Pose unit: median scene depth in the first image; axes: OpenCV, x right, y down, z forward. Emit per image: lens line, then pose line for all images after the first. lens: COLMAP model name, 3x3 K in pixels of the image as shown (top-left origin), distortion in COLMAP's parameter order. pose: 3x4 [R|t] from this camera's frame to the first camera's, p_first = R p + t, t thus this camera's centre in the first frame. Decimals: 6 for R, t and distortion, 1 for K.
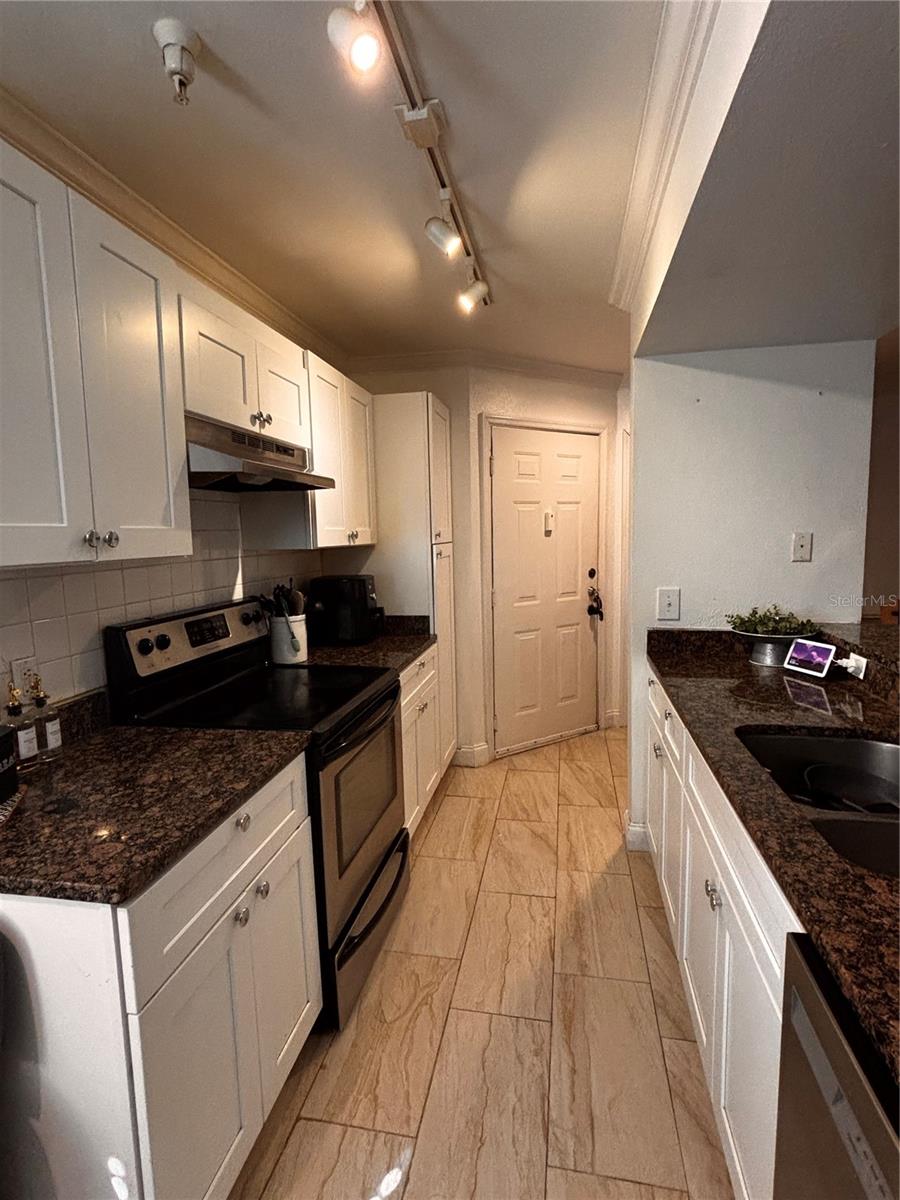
lens RADIAL K [[596.1, 0, 450.5], [0, 596.1, 597.7], [0, 0, 1]] dist [-0.000166, -0.000016]
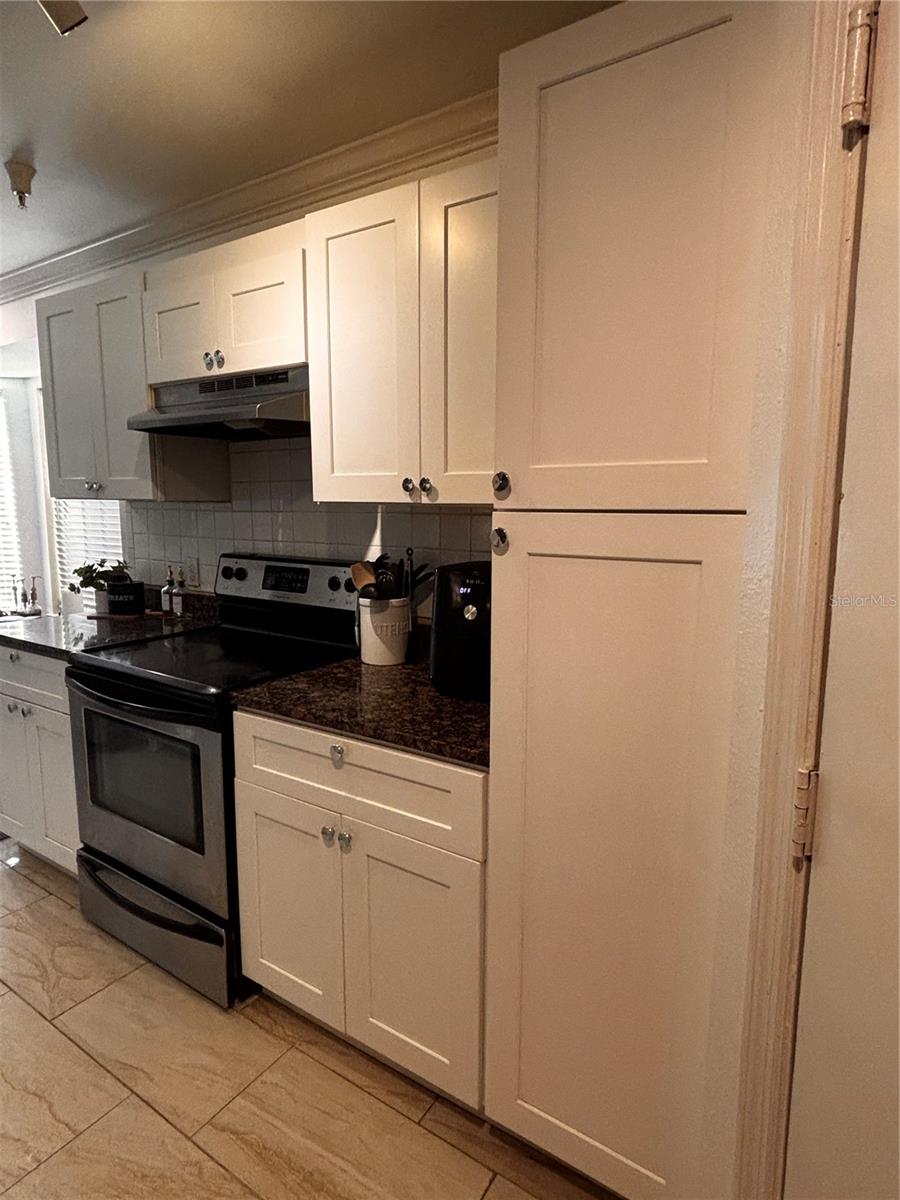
lens RADIAL K [[680.1, 0, 450.3], [0, 680.1, 599.8], [0, 0, 1]] dist [-0.001327, -0.000217]
pose [[-0.386040, 0.151209, -0.910005, 0.536439], [-0.101913, 0.973445, 0.204984, -0.175440], [0.916835, 0.171873, -0.360379, 1.672144]]
